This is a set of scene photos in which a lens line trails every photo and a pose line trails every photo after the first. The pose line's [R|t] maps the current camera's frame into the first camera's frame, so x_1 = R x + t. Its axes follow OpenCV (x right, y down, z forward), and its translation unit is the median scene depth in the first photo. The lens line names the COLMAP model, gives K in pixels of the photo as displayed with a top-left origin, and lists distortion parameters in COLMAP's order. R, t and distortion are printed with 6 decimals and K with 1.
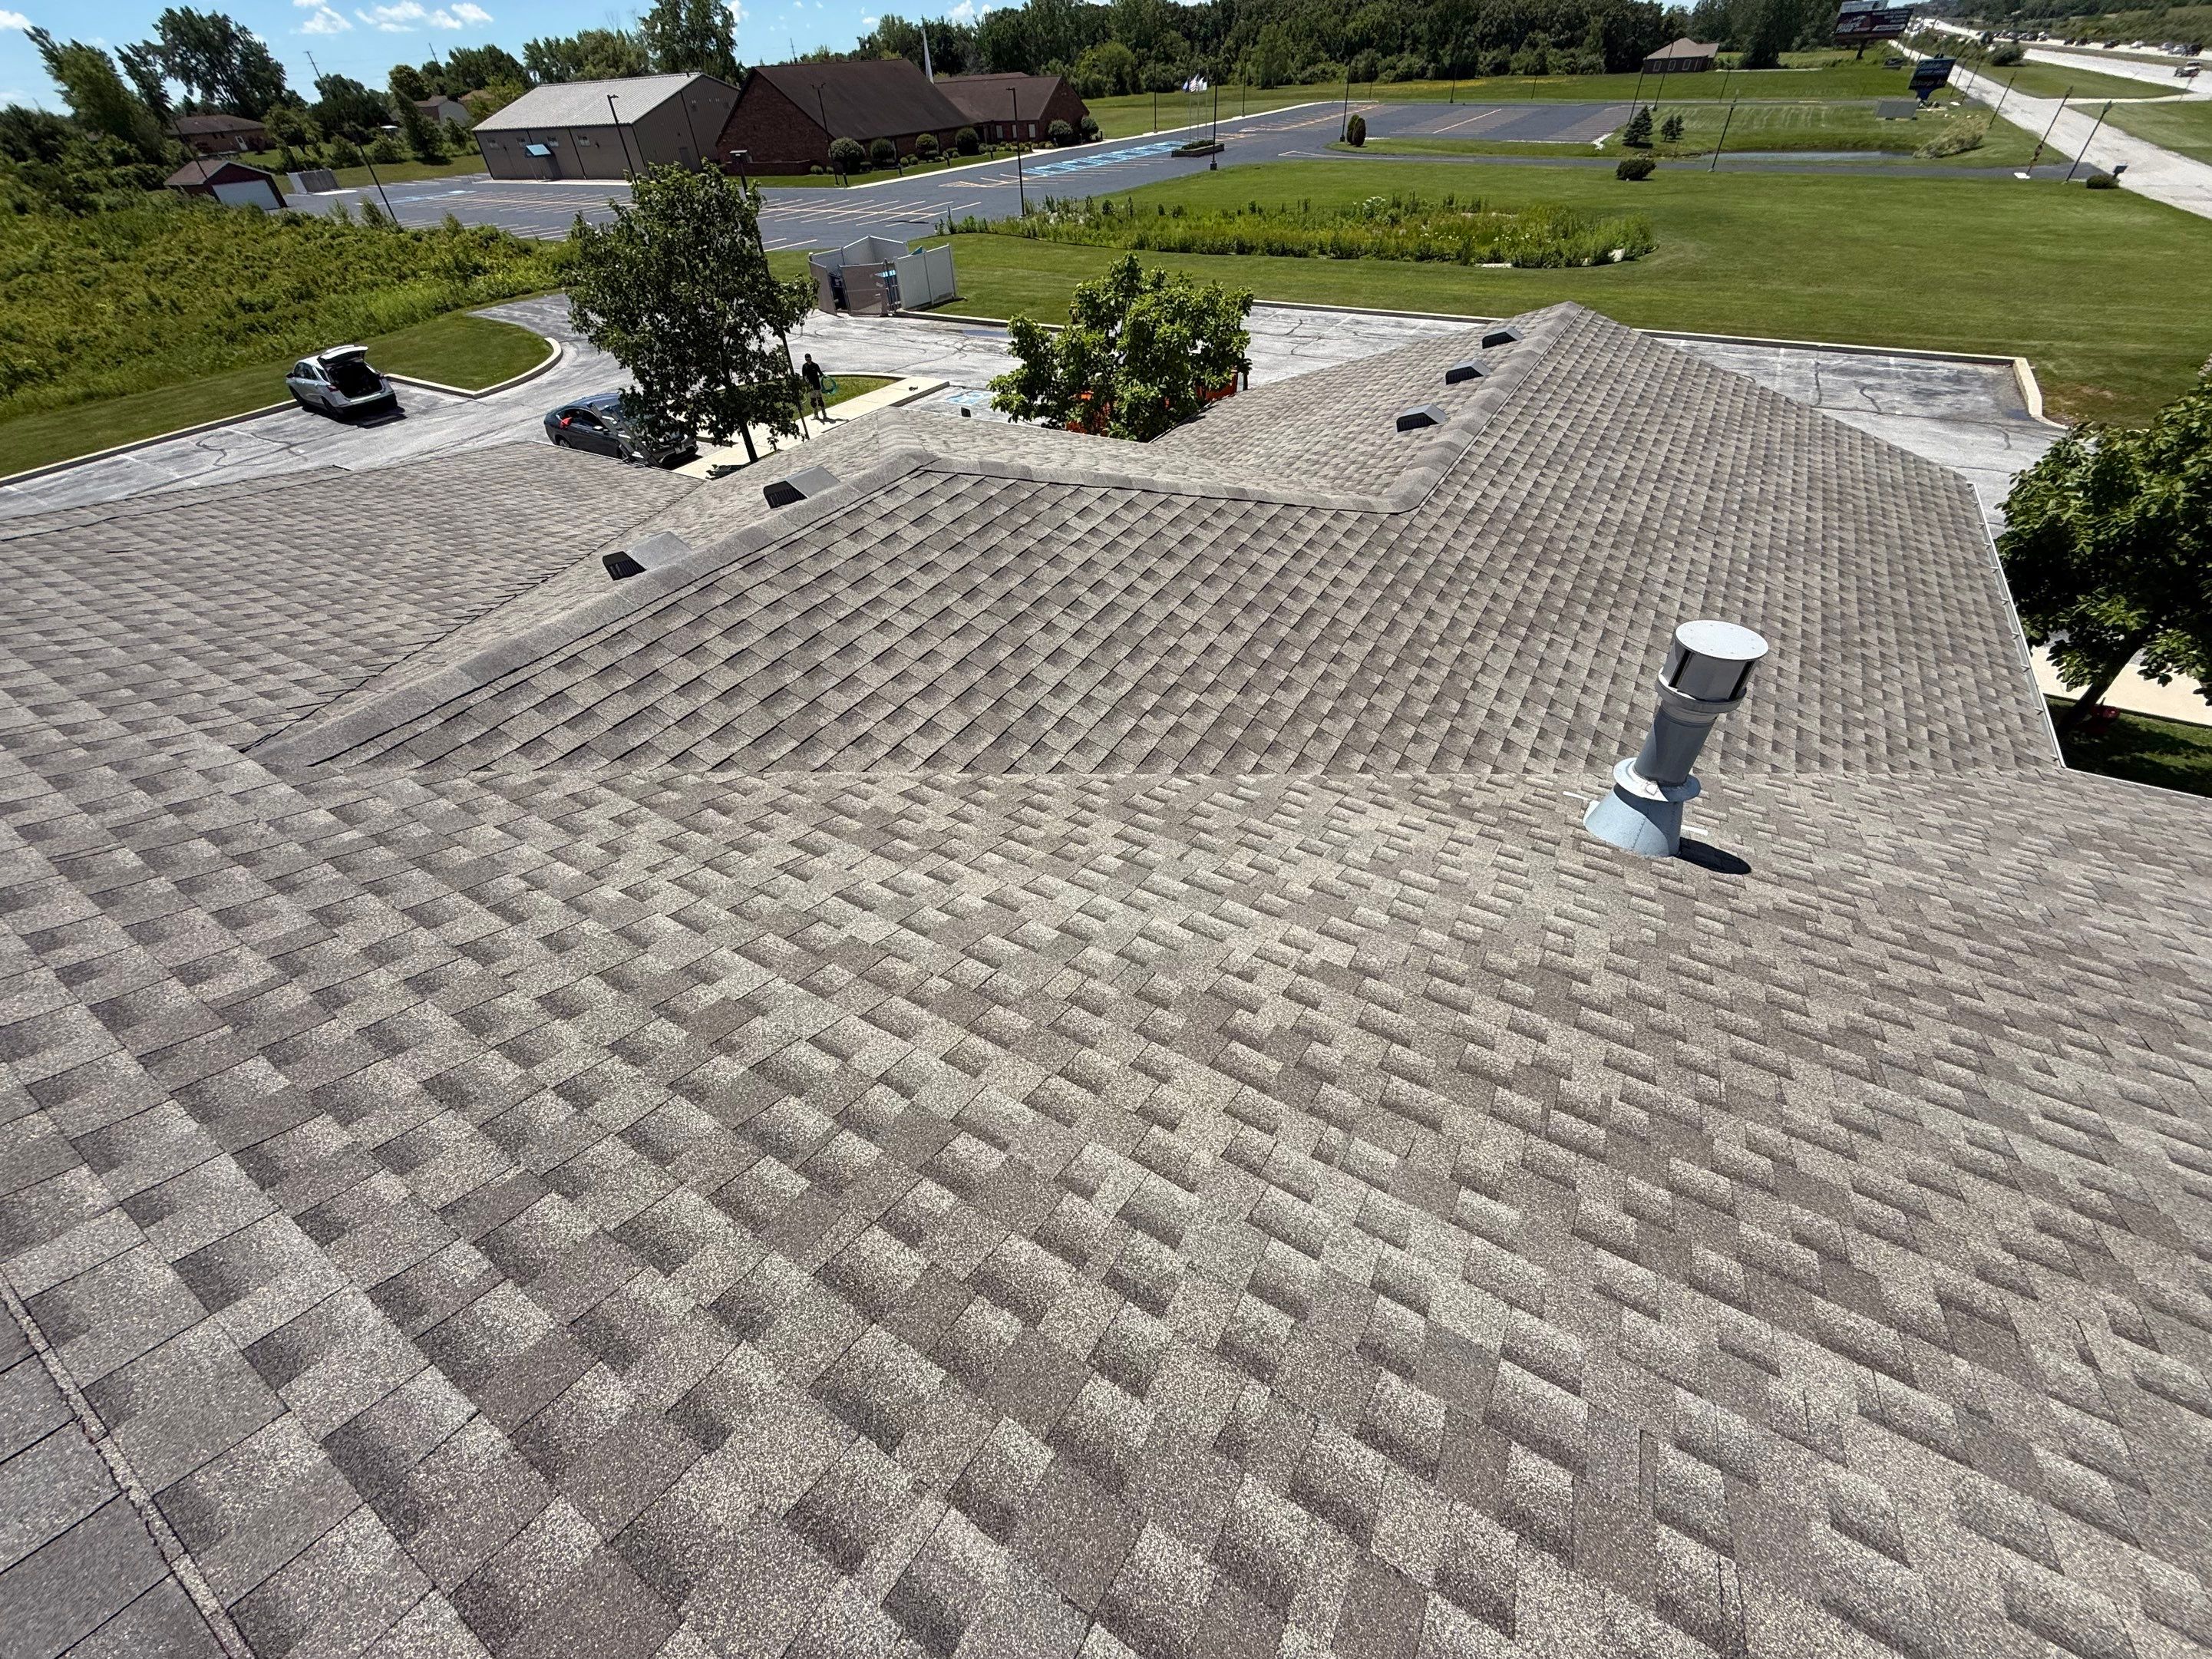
lens RADIAL K [[875.5, 0, 1097.5], [0, 875.5, 832.1], [0, 0, 1]] dist [-0.000332, 0.000078]
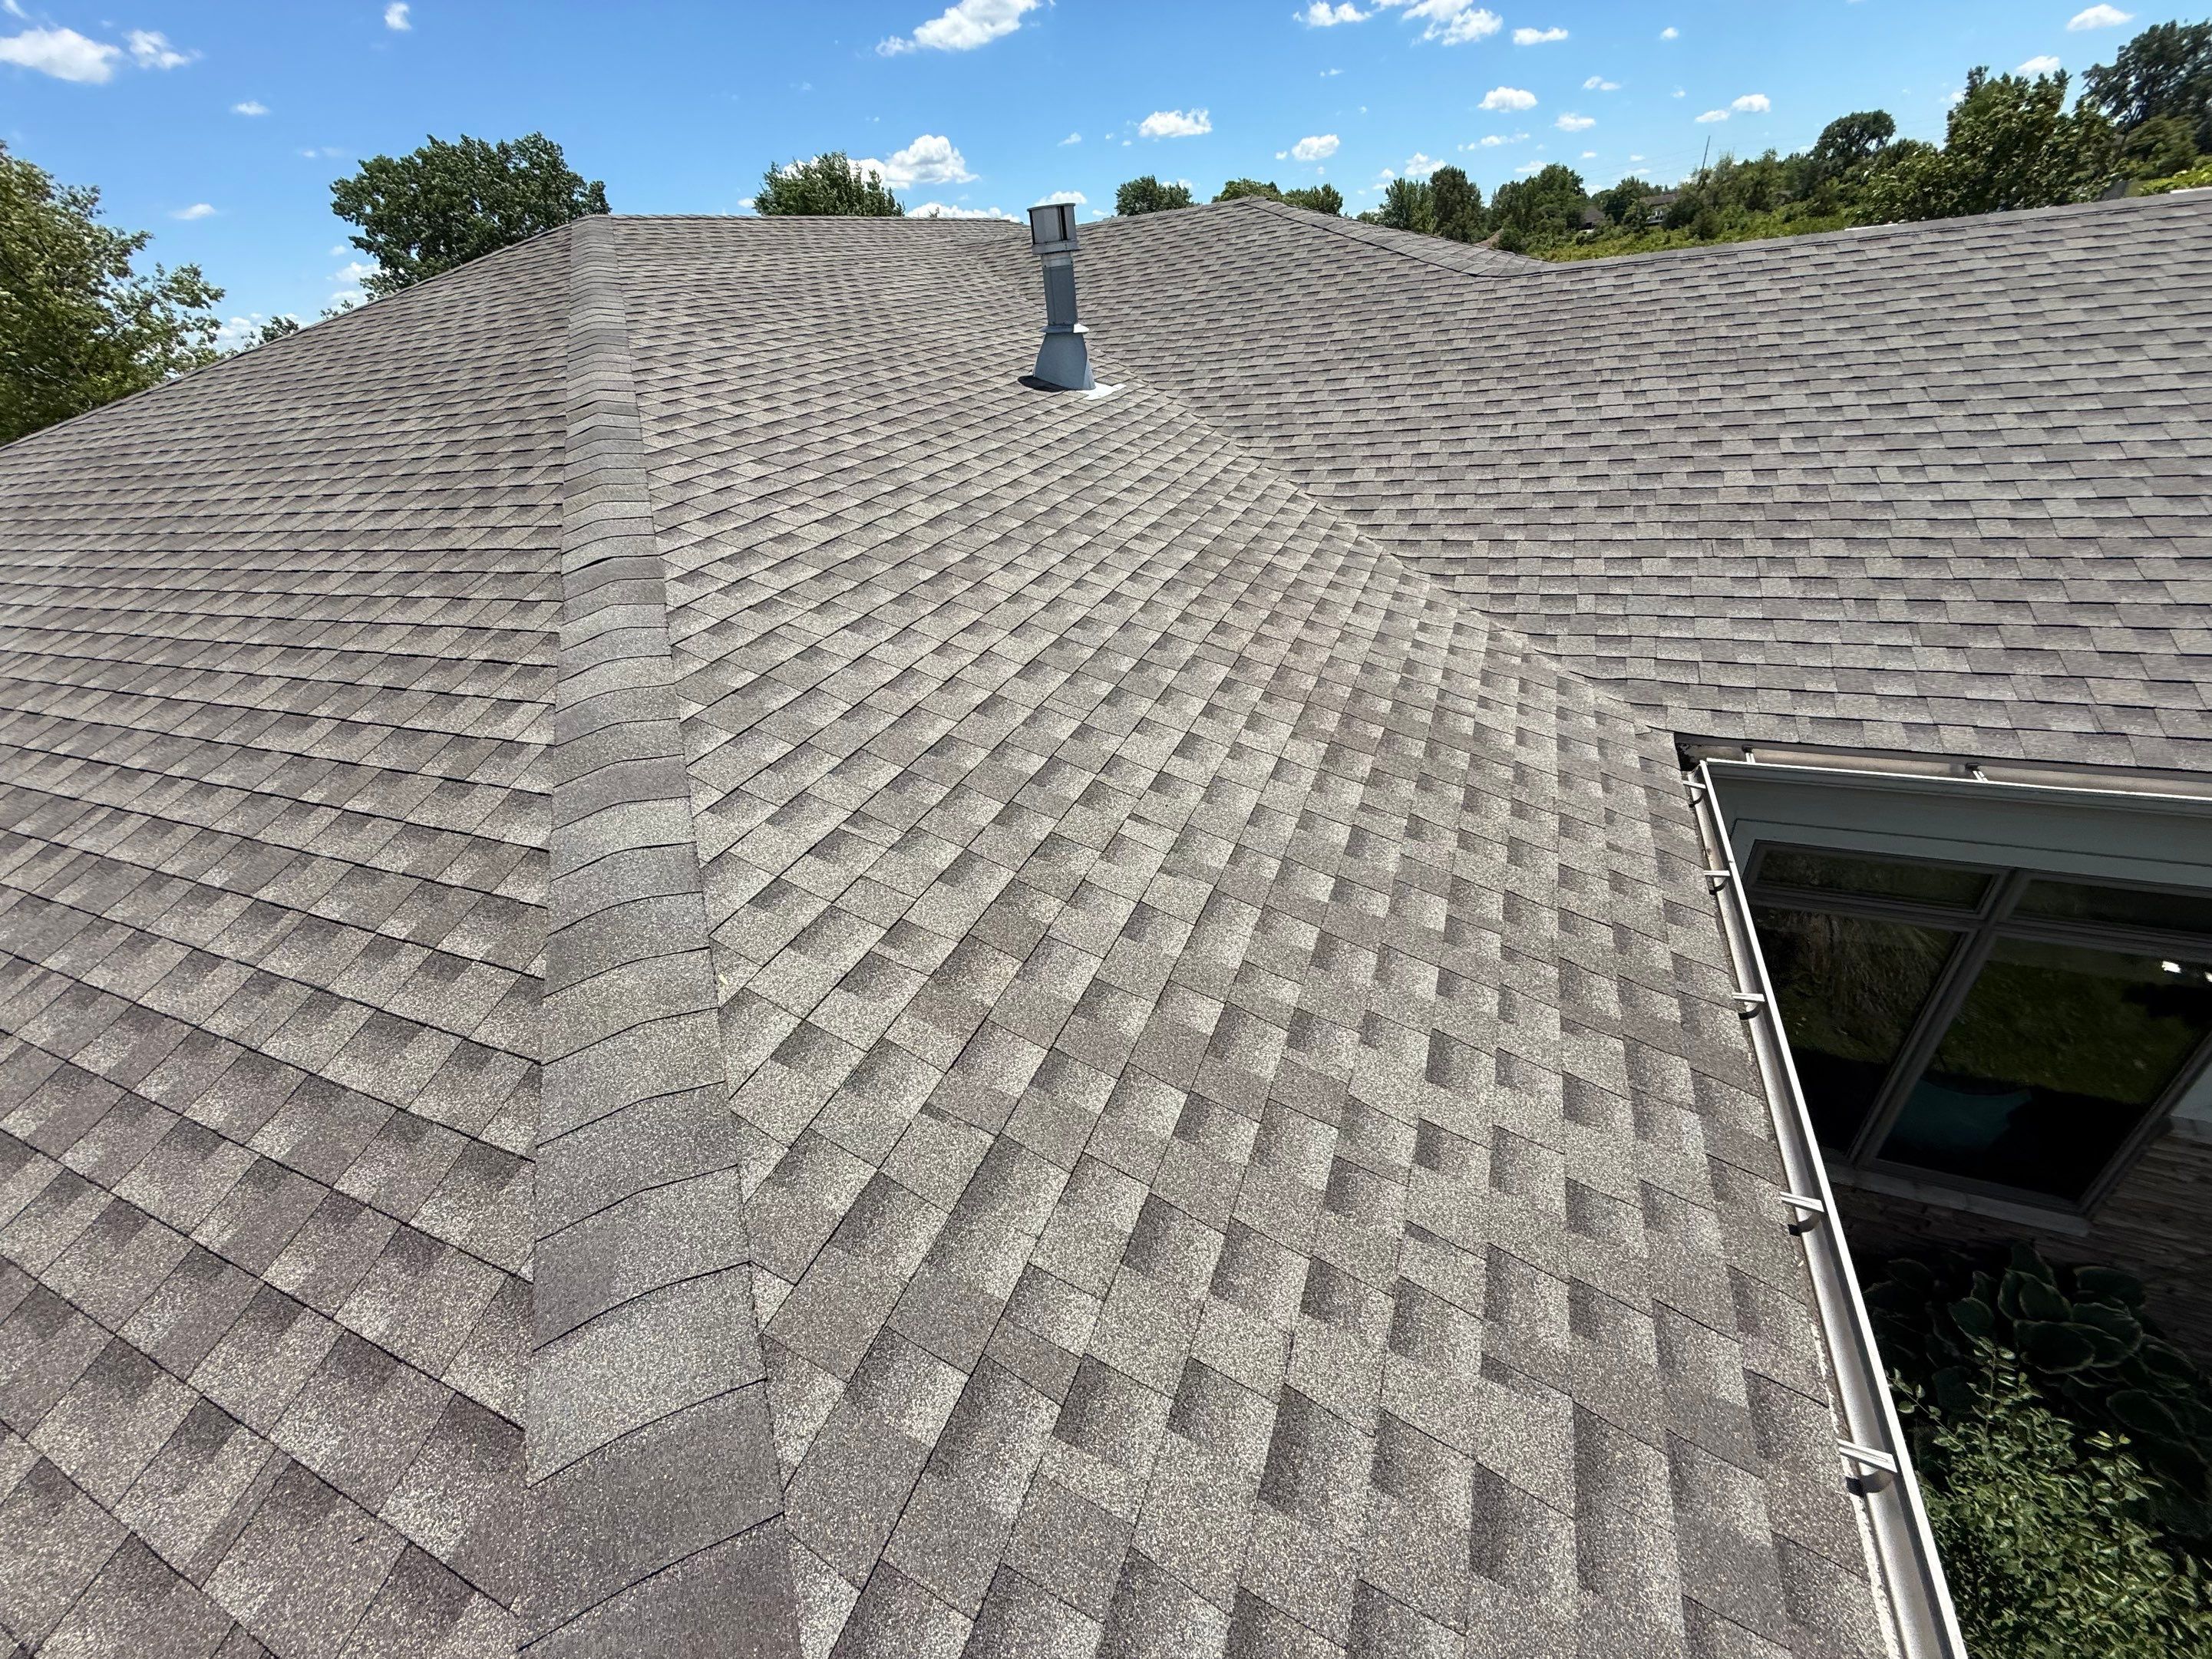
lens RADIAL K [[884.5, 0, 1099.4], [0, 884.5, 824.6], [0, 0, 1]] dist [0.000269, -0.000546]
pose [[0.149074, 0.549509, -0.822081, 2.217211], [-0.575198, 0.724431, 0.379931, -0.058457], [0.804316, 0.416221, 0.424070, 0.699363]]
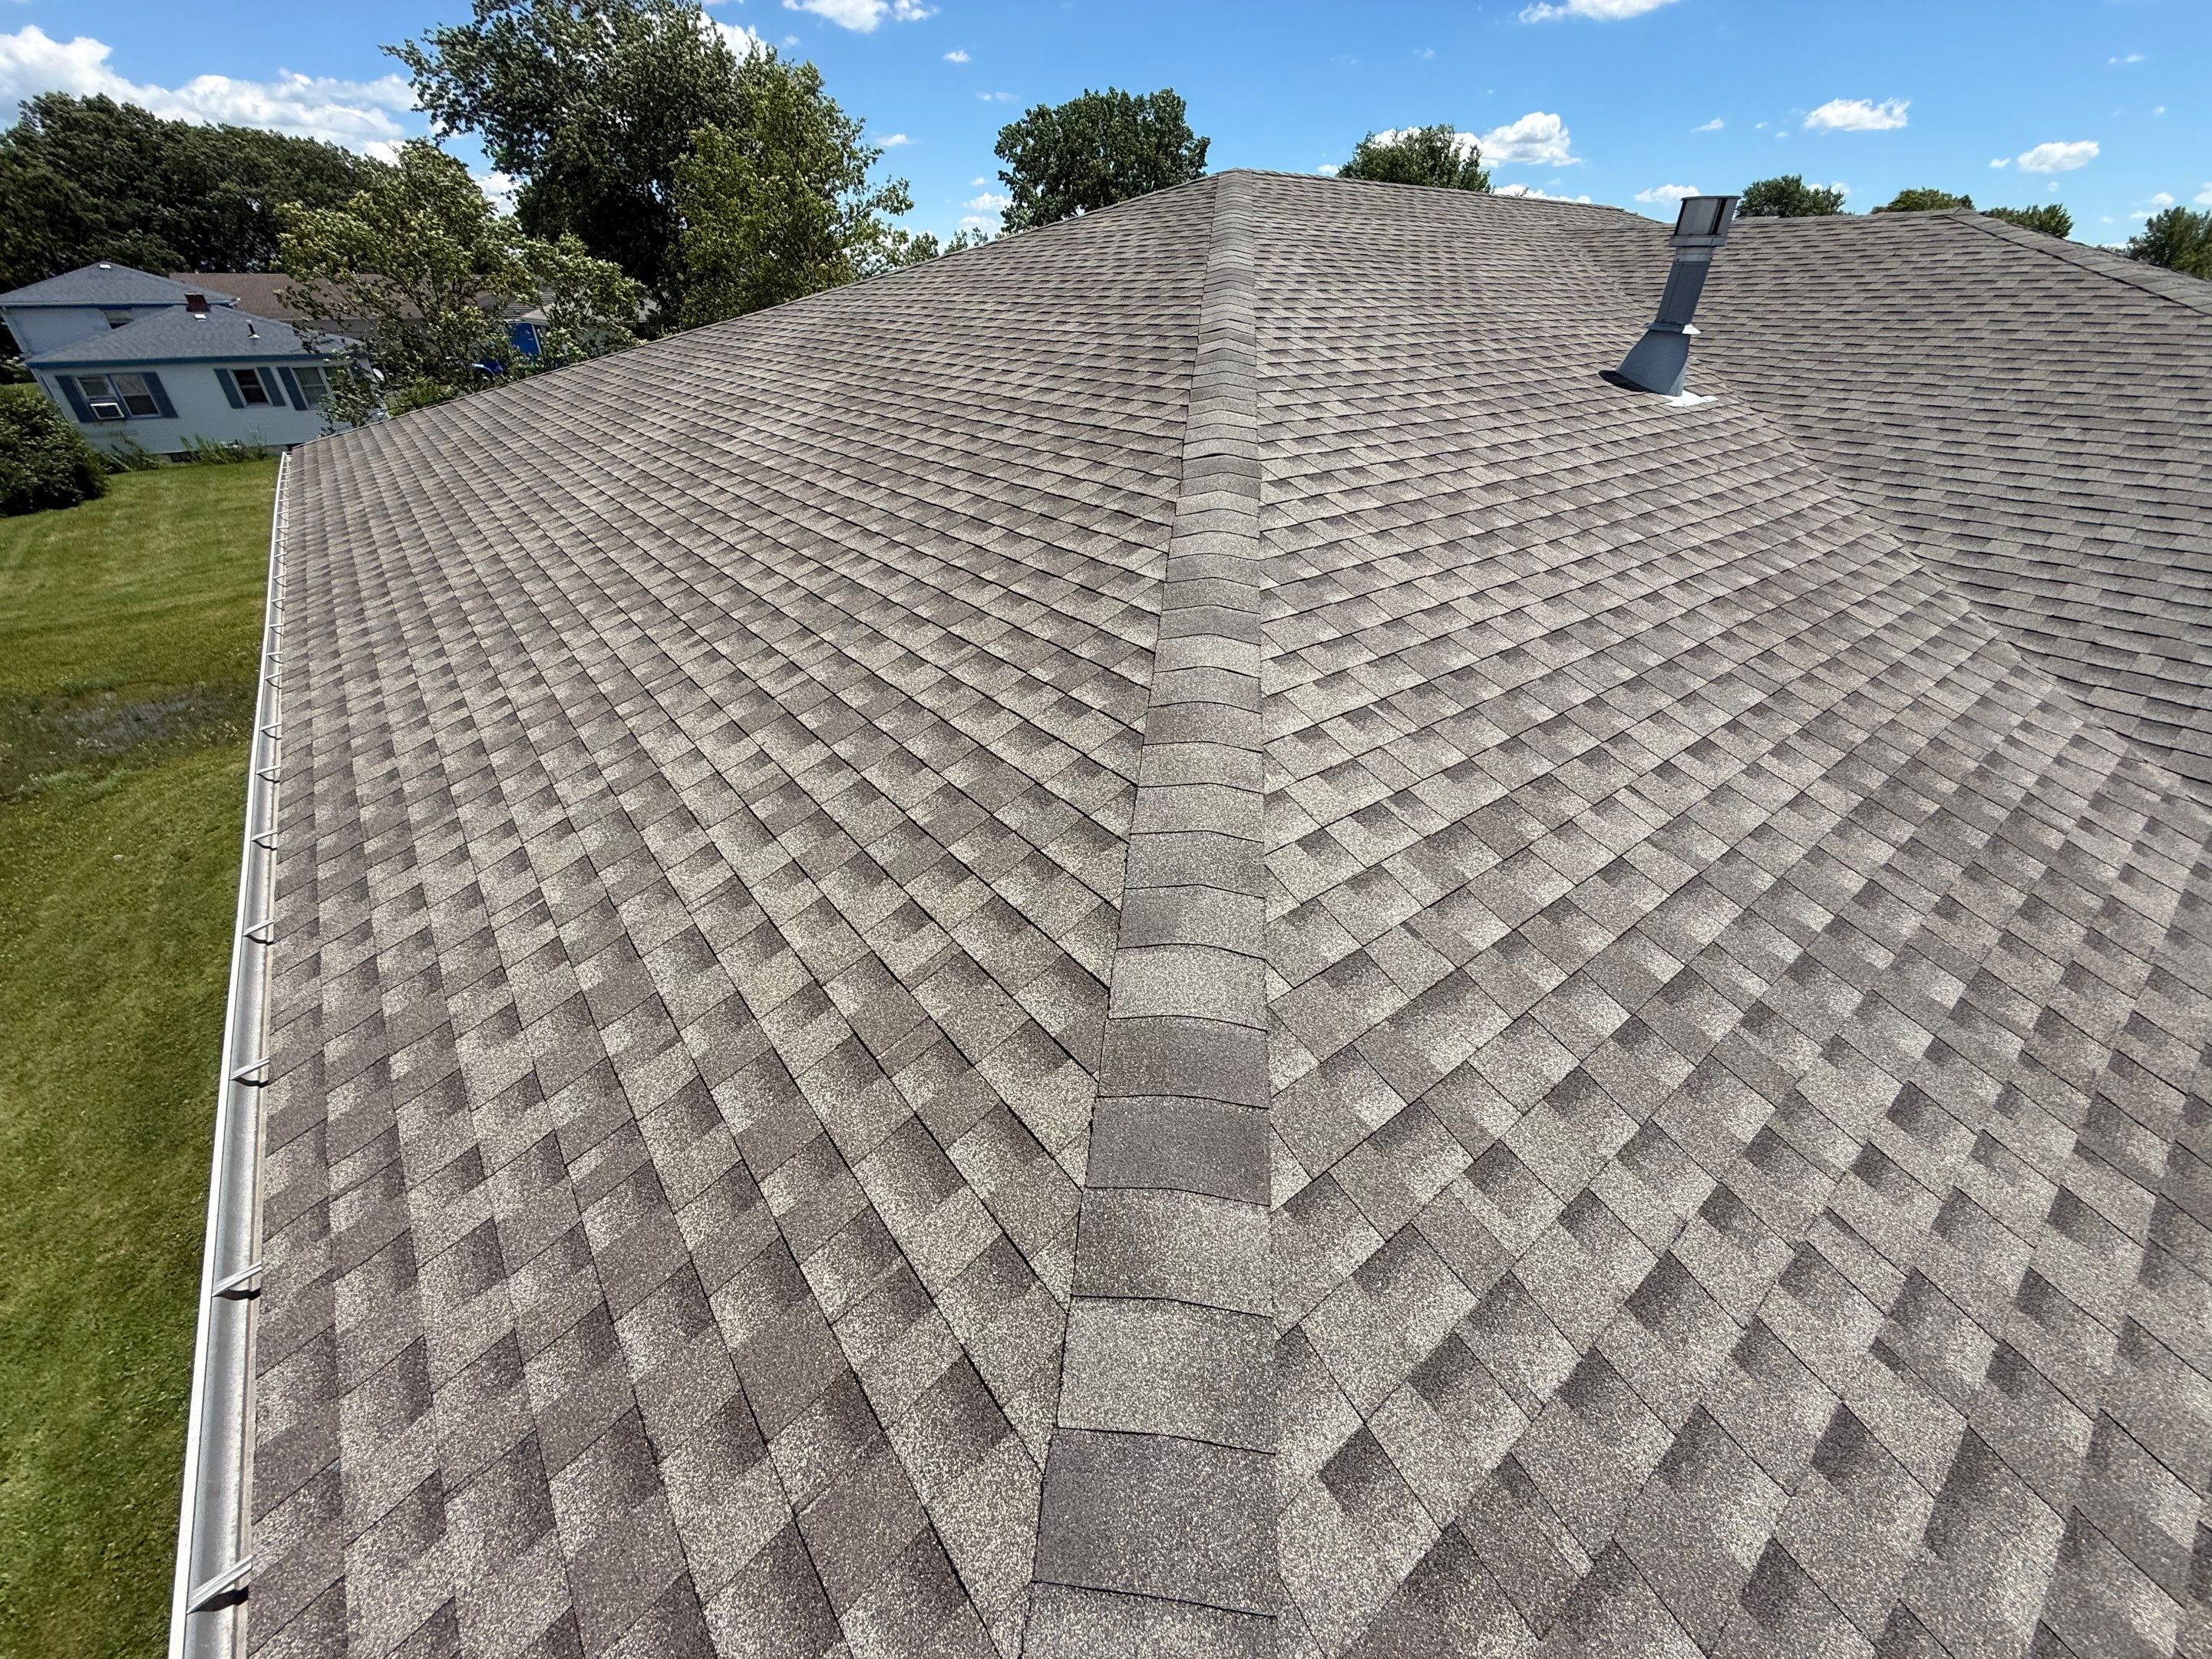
lens RADIAL K [[882.3, 0, 1096.6], [0, 882.3, 827.7], [0, 0, 1]] dist [0.000182, -0.000349]
pose [[-0.359725, 0.530301, -0.767710, 2.346670], [-0.603339, 0.495429, 0.624926, 0.002207], [0.711745, 0.687991, 0.141733, 0.635967]]
